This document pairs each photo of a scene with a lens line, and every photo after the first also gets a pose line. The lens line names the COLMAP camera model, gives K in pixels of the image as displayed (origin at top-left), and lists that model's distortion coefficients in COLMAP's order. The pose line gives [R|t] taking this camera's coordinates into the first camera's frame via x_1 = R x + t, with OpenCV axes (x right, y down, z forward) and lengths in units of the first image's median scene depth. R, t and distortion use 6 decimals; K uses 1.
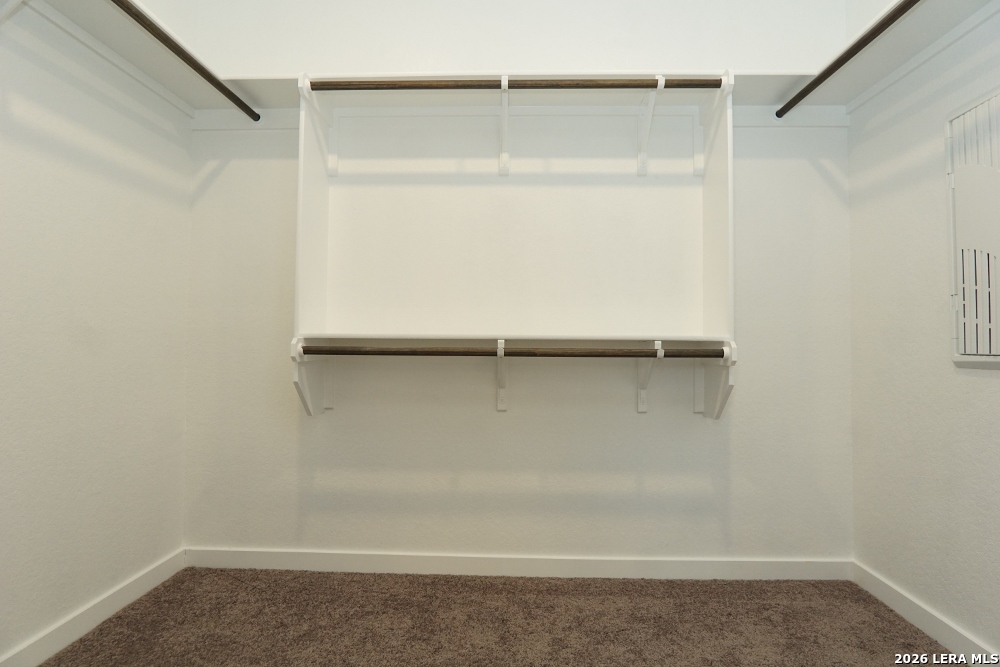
lens RADIAL K [[527.3, 0, 495.6], [0, 527.3, 328.0], [0, 0, 1]] dist [-0.018261, 0.000245]
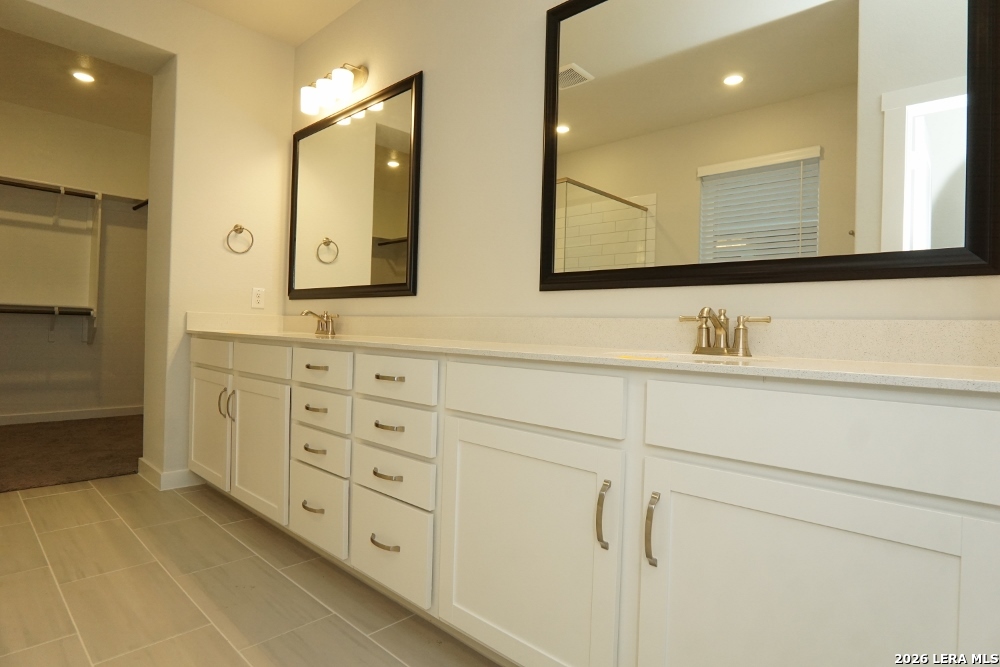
lens RADIAL K [[527.3, 0, 495.6], [0, 527.3, 328.0], [0, 0, 1]] dist [-0.018261, 0.000245]
pose [[0.650681, 0.017898, 0.759140, -0.137574], [-0.044954, 0.998877, 0.014981, -0.004070], [-0.758019, -0.043874, 0.650755, -1.659093]]
